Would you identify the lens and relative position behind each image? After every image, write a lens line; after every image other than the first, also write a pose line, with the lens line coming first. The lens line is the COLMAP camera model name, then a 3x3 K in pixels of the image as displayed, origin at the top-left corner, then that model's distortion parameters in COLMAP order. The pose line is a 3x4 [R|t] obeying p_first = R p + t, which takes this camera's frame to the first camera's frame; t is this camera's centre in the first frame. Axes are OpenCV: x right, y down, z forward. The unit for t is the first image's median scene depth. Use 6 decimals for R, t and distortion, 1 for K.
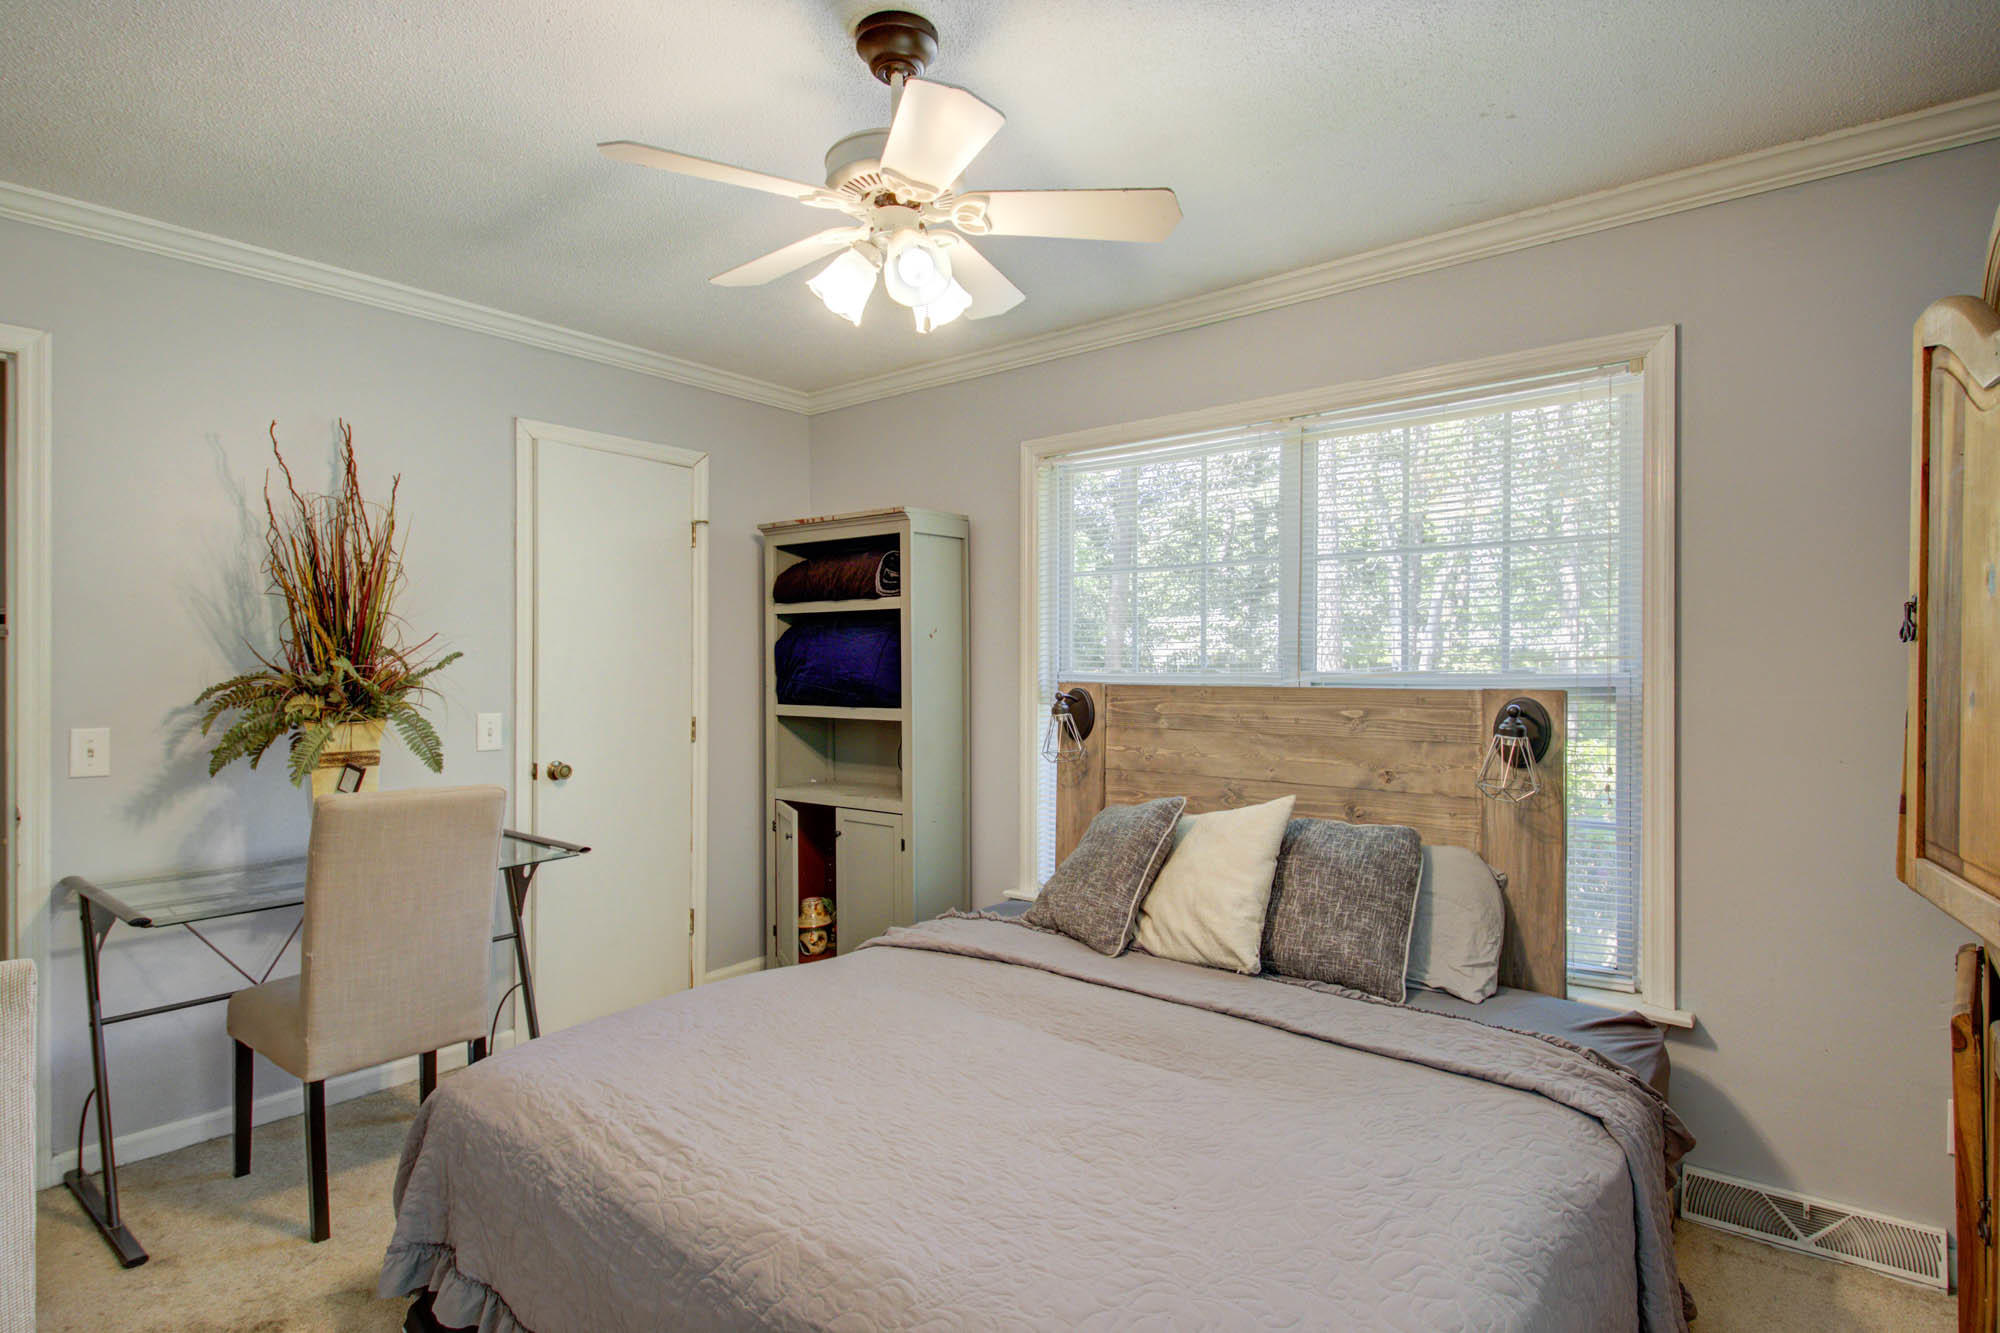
lens RADIAL K [[1003.5, 0, 988.4], [0, 1003.5, 665.7], [0, 0, 1]] dist [0.034427, -0.000113]
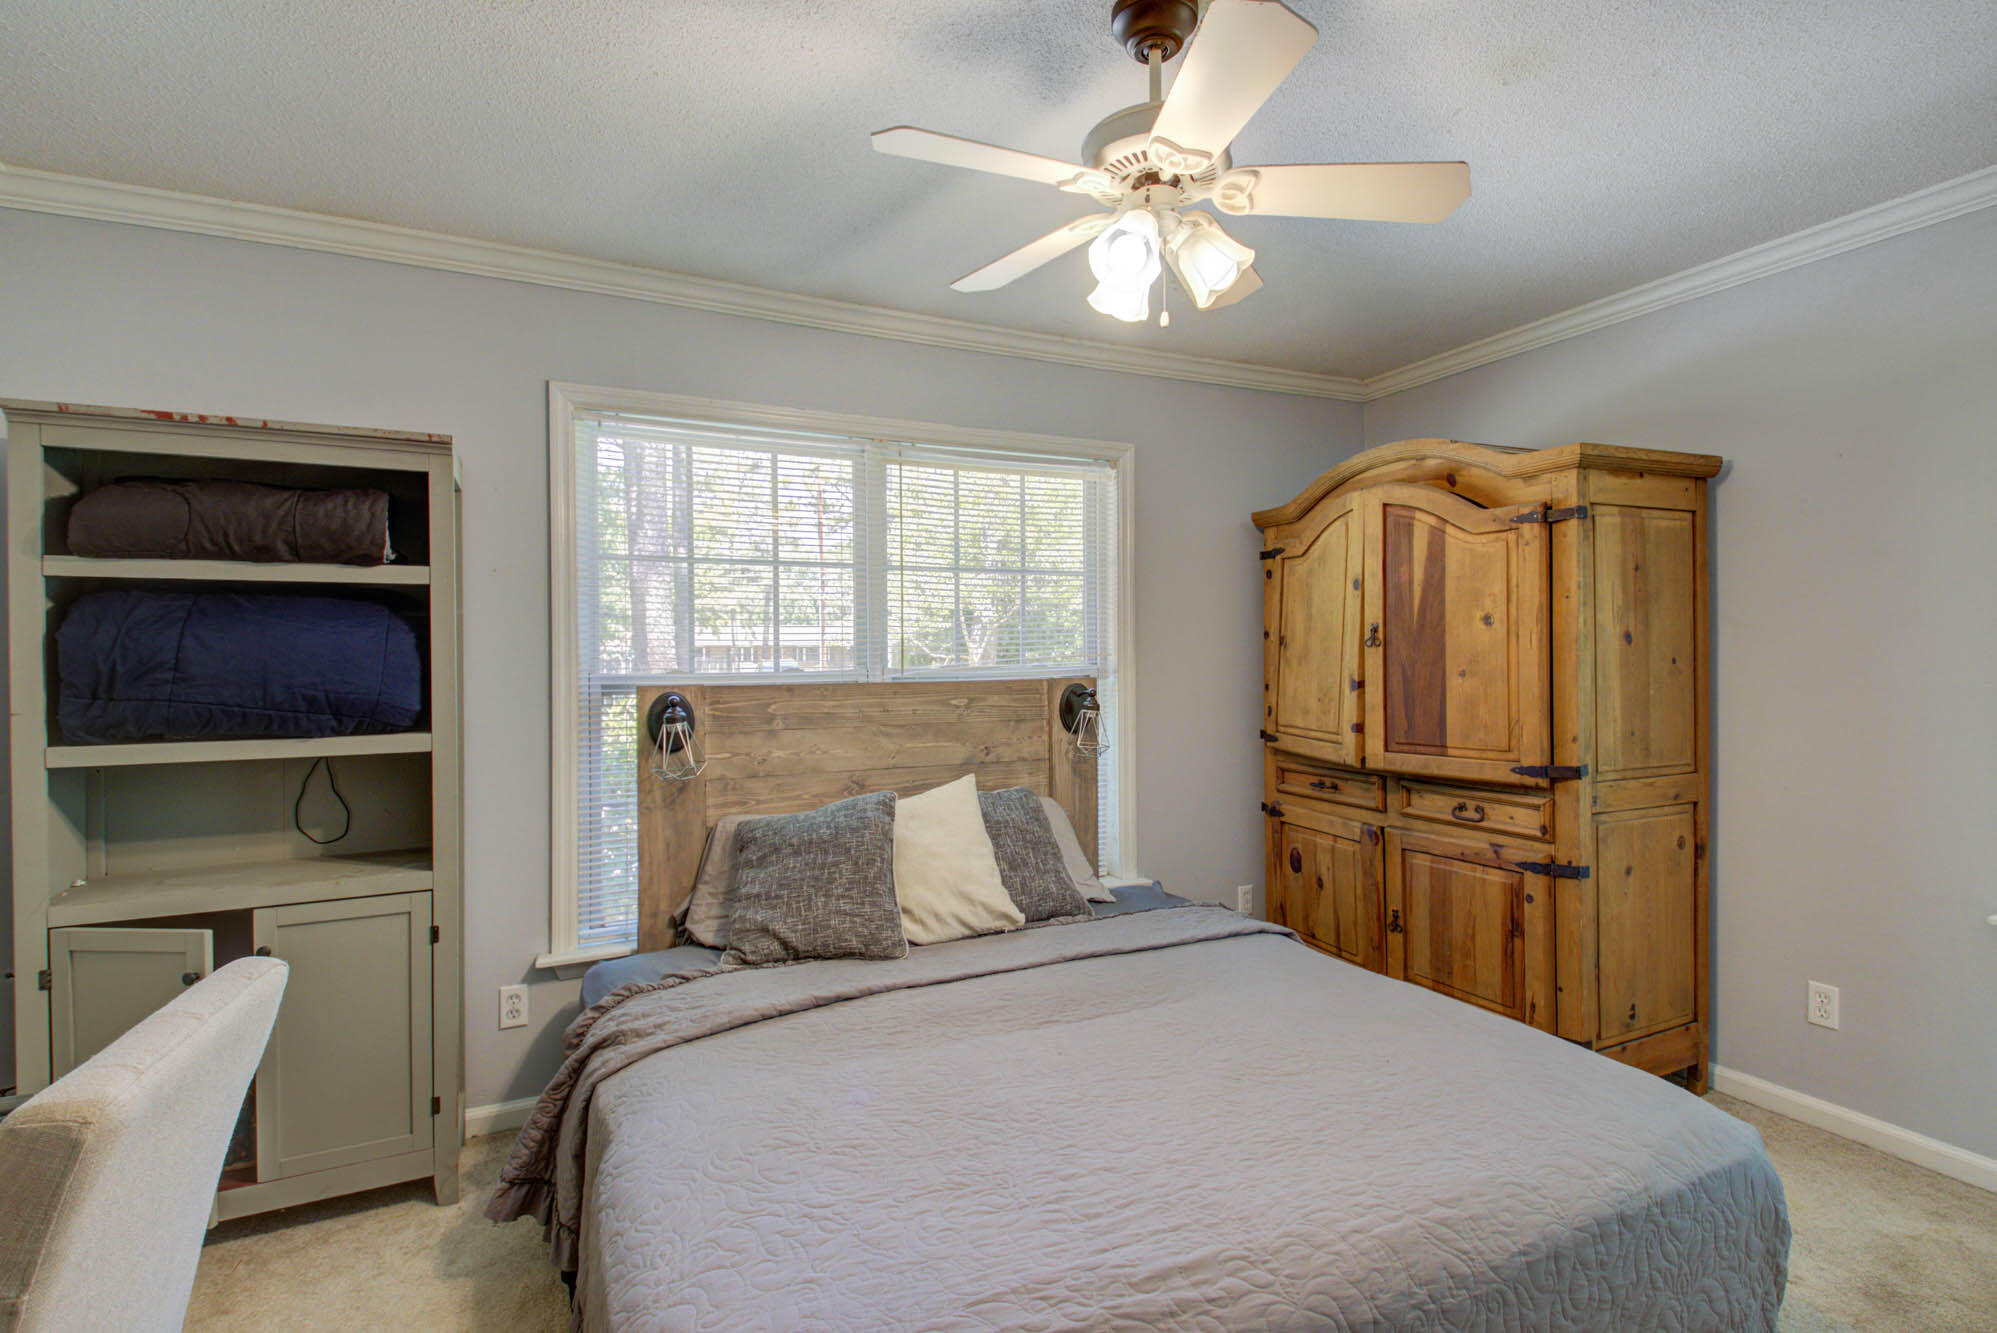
lens RADIAL K [[917.9, 0, 994.3], [0, 917.9, 659.4], [0, 0, 1]] dist [0.015924, -0.000189]
pose [[0.436559, -0.004753, 0.899663, -0.553730], [0.012066, 0.999927, -0.000572, -0.001909], [-0.899595, 0.011105, 0.436585, 0.447508]]
